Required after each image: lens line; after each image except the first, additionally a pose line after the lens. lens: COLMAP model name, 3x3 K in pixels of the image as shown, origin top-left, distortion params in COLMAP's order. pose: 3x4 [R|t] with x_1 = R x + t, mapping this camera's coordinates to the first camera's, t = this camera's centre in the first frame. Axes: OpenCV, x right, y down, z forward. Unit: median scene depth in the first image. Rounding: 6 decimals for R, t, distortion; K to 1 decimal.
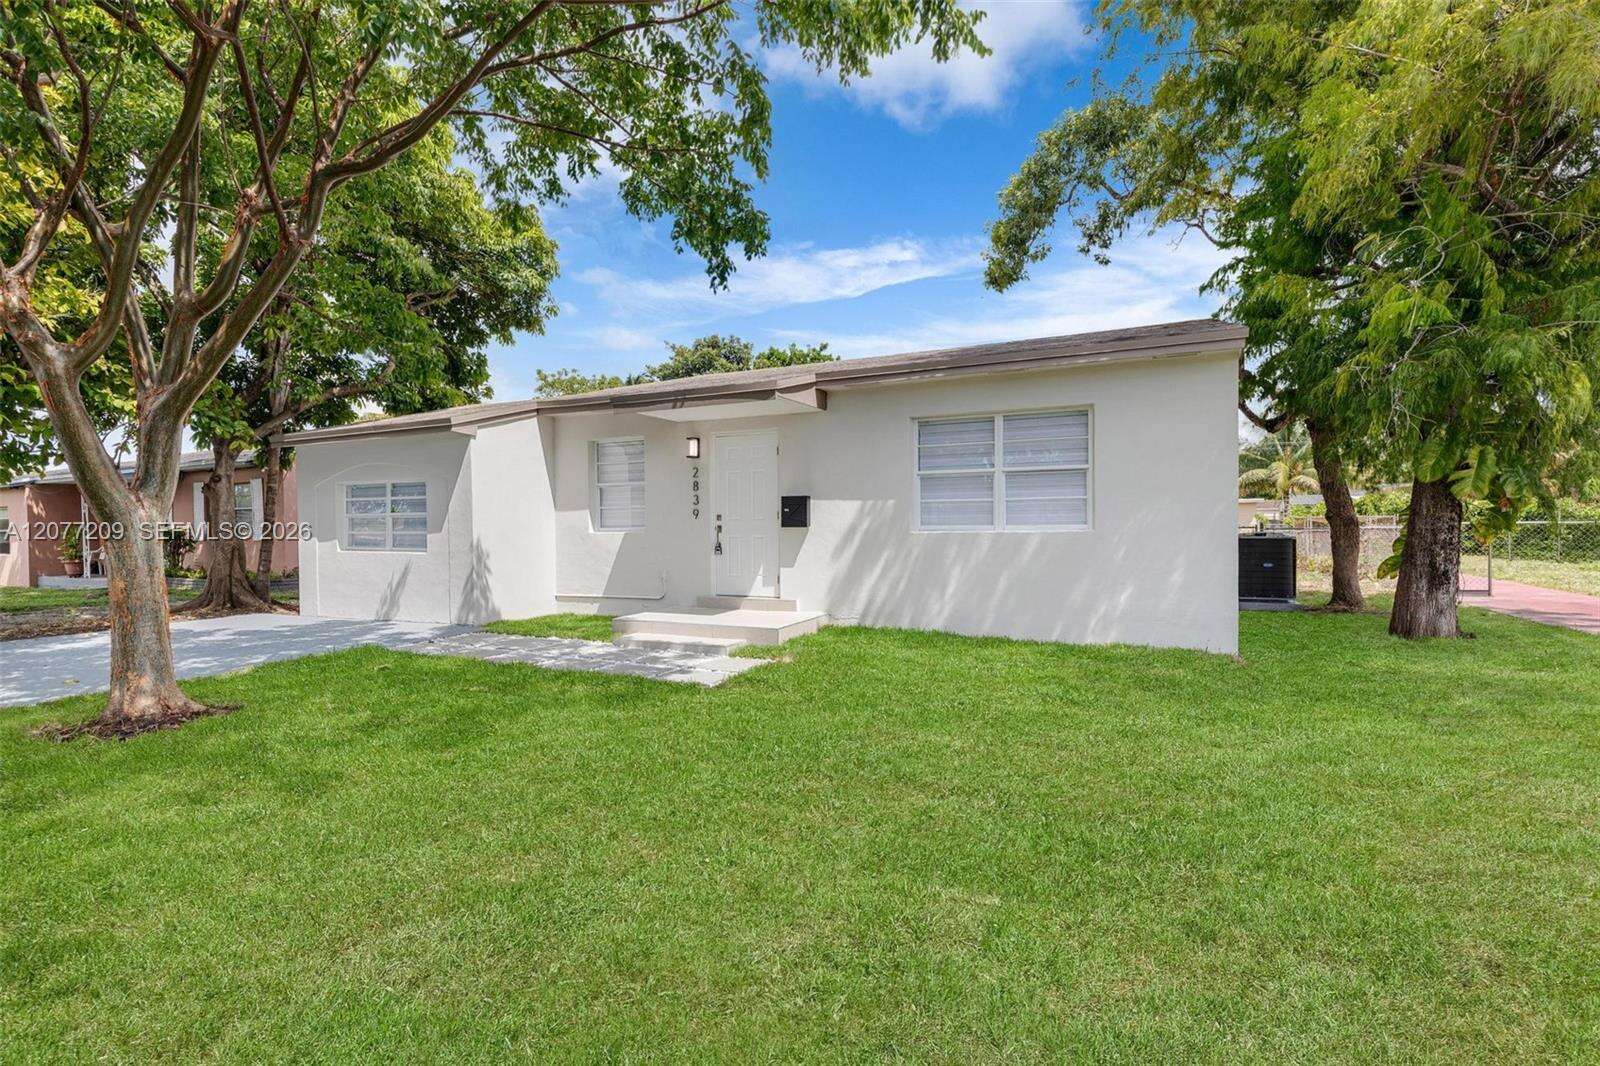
lens RADIAL K [[730.5, 0, 804.6], [0, 730.5, 526.6], [0, 0, 1]] dist [0.005014, -0.000126]
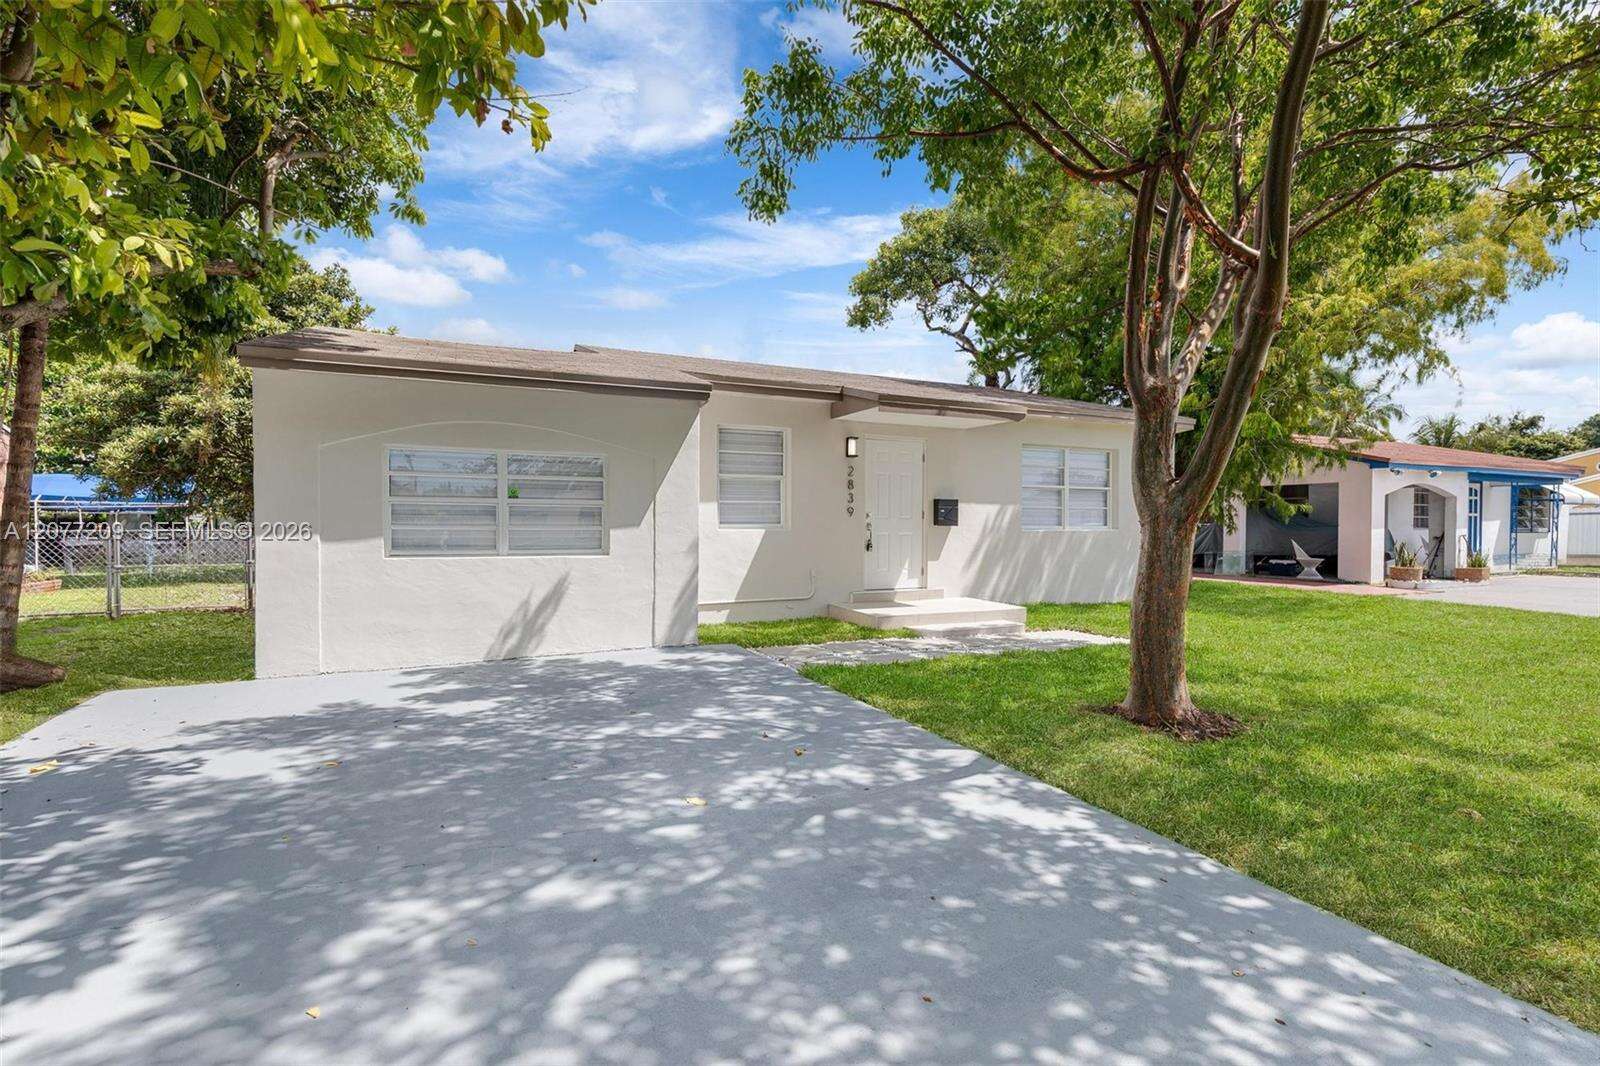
lens RADIAL K [[730.5, 0, 804.6], [0, 730.5, 526.6], [0, 0, 1]] dist [0.005014, -0.000126]
pose [[0.648281, 0.006075, 0.761377, -1.001806], [-0.010908, 0.999940, 0.001310, 0.002808], [-0.761323, -0.009154, 0.648308, 0.400023]]
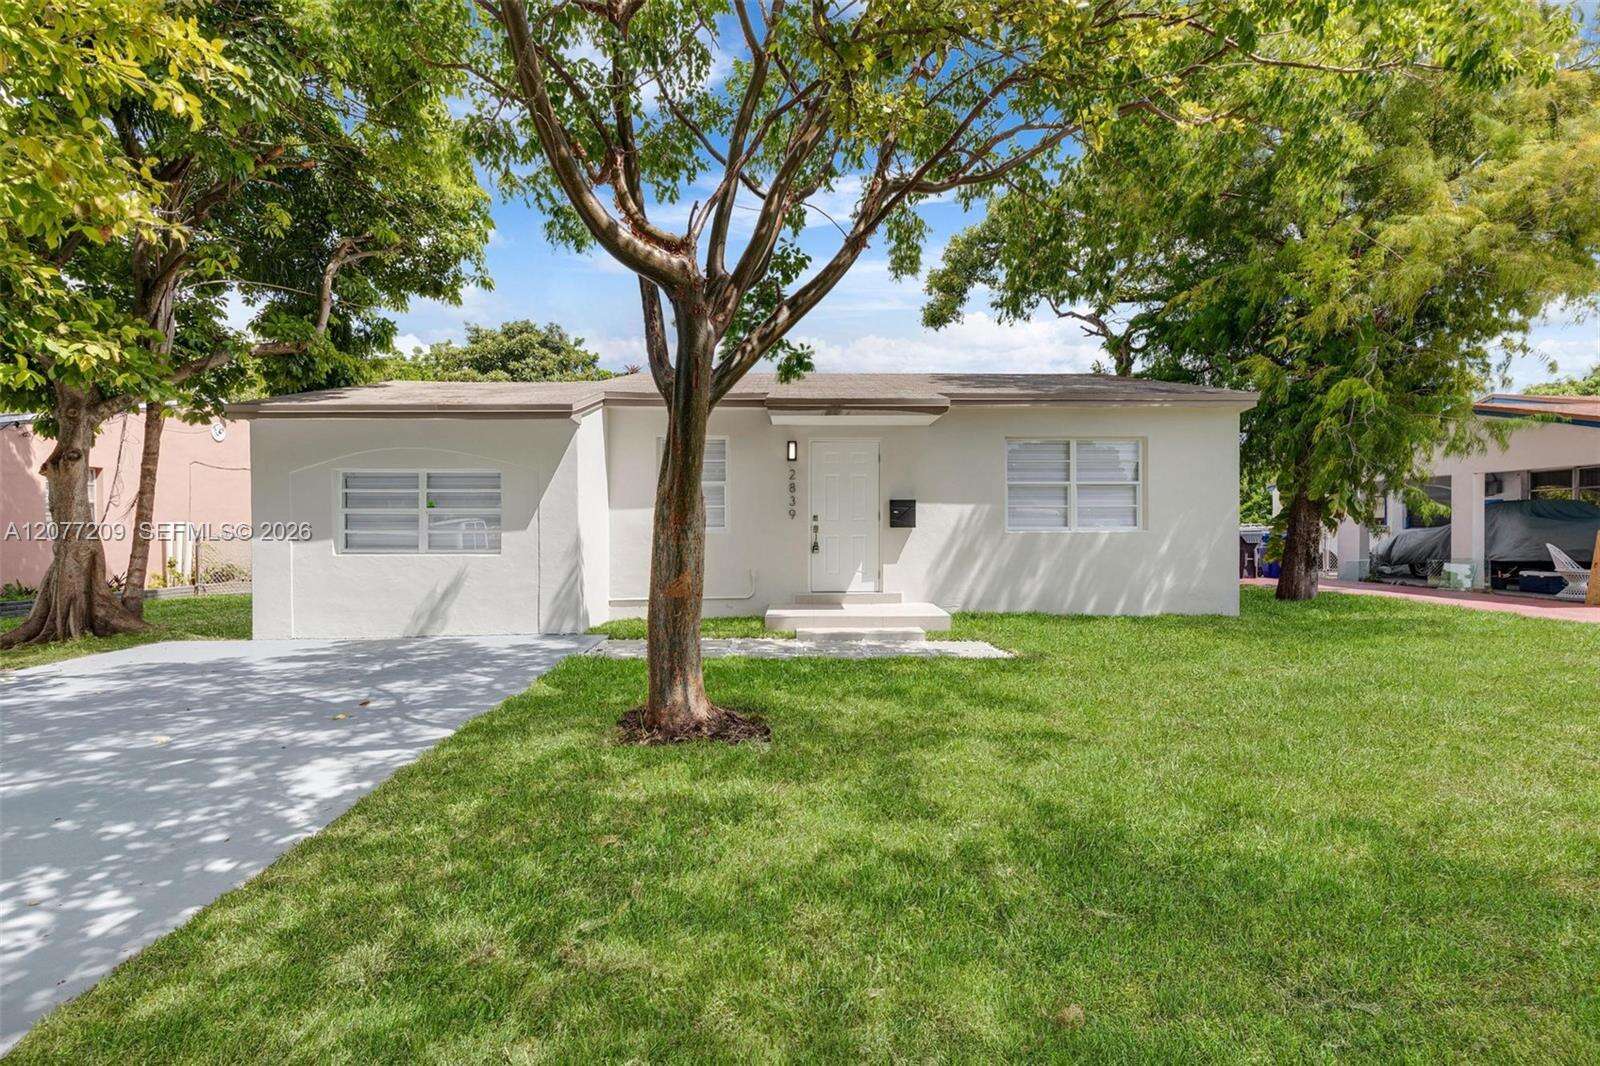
lens RADIAL K [[713.0, 0, 800.0], [0, 713.0, 533.0], [0, 0, 1]] dist [0.002205, 0.000277]
pose [[0.895756, 0.001128, 0.444544, -0.610110], [-0.004020, 0.999976, 0.005562, 0.003451], [-0.444527, -0.006769, 0.895740, 0.090981]]
